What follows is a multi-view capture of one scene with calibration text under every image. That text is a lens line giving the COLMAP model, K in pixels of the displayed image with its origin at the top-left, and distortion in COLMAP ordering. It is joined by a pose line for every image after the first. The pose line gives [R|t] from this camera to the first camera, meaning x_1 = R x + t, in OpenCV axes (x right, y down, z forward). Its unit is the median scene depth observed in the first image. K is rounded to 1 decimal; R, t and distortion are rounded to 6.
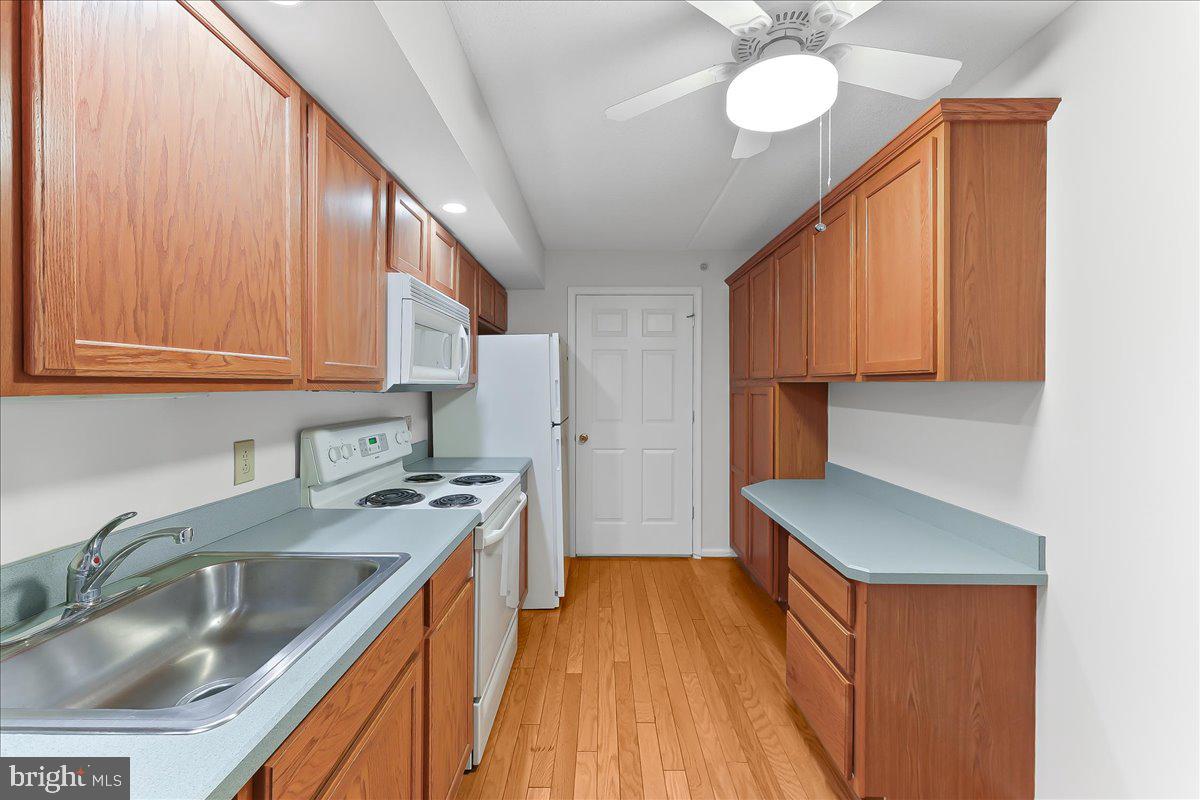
lens RADIAL K [[482.7, 0, 599.6], [0, 482.7, 387.3], [0, 0, 1]] dist [0.002706, 0.000214]
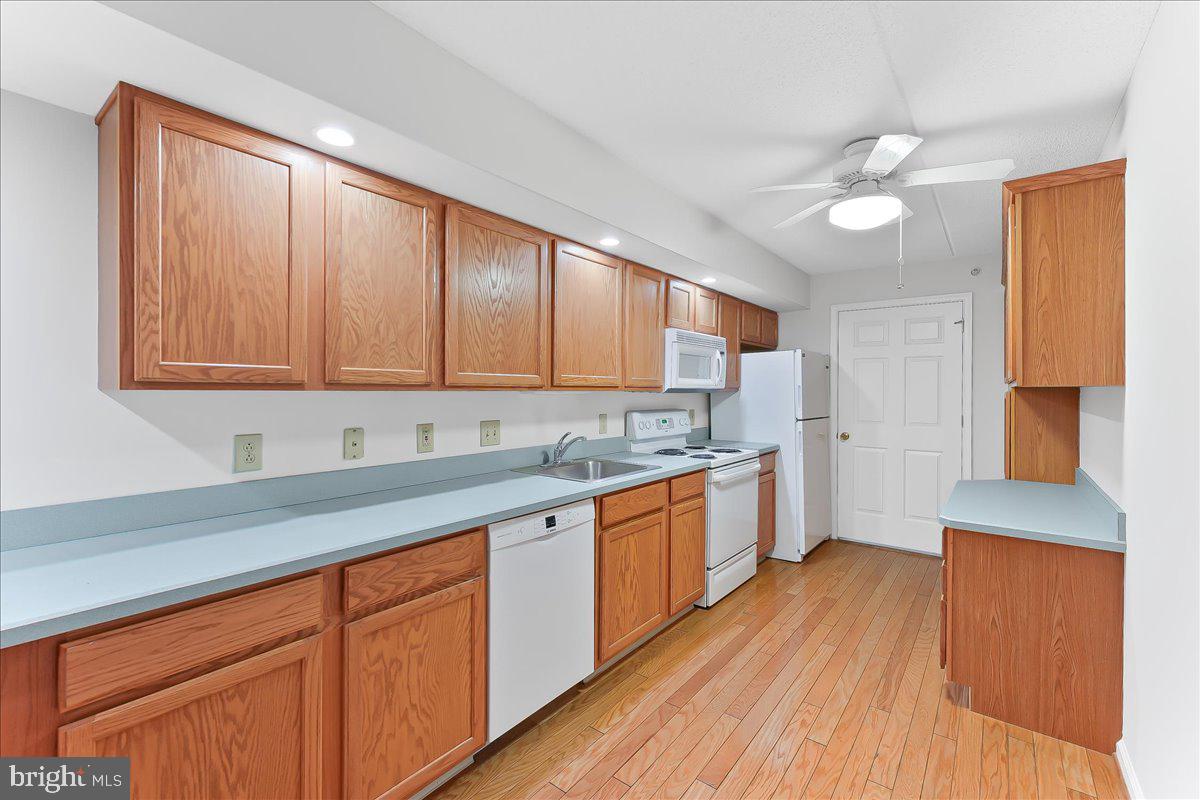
lens RADIAL K [[513.5, 0, 598.5], [0, 513.5, 392.6], [0, 0, 1]] dist [0.000774, -0.000530]
pose [[0.787763, 0.004969, -0.615958, 0.535715], [-0.005446, 0.999985, 0.001102, 0.008637], [0.615954, 0.002487, 0.787778, -0.665084]]
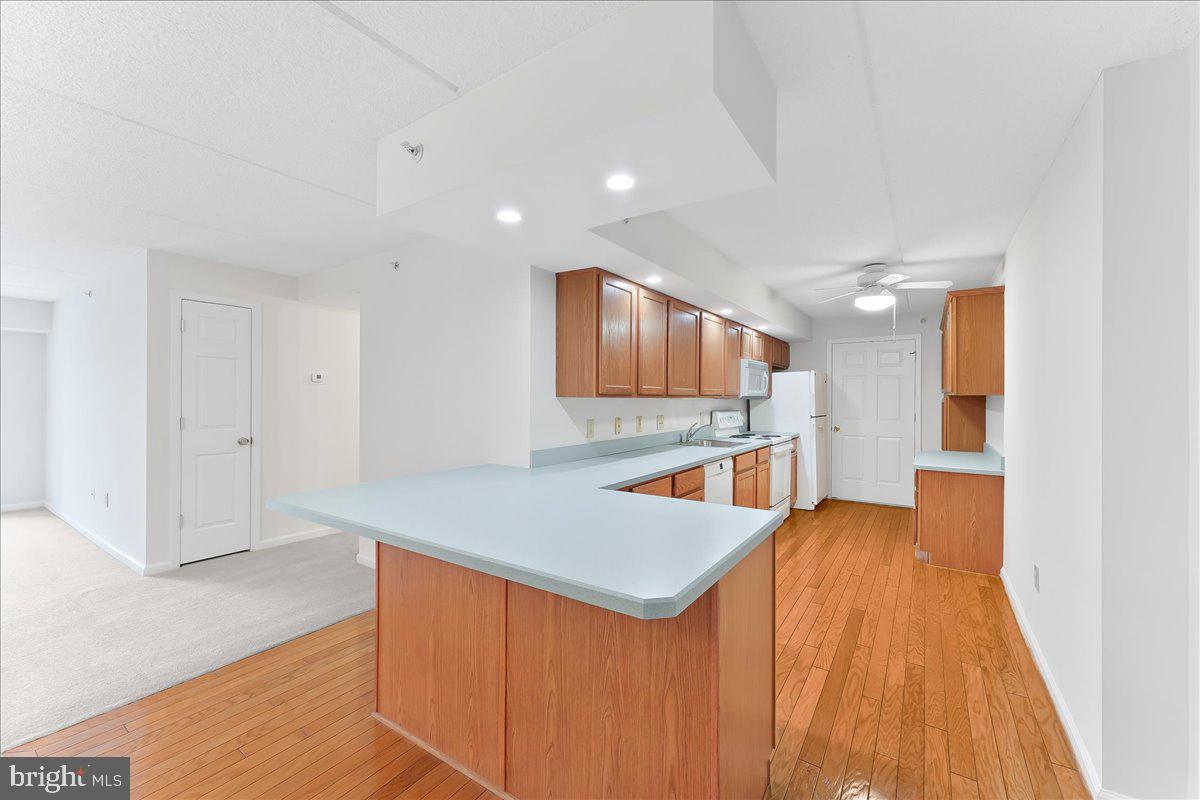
lens RADIAL K [[482.7, 0, 596.7], [0, 482.7, 401.5], [0, 0, 1]] dist [0.002706, 0.000214]
pose [[0.826594, 0.005496, -0.562771, 0.465761], [-0.004093, 0.999985, 0.003754, 0.017127], [0.562783, -0.000800, 0.826604, -1.808641]]
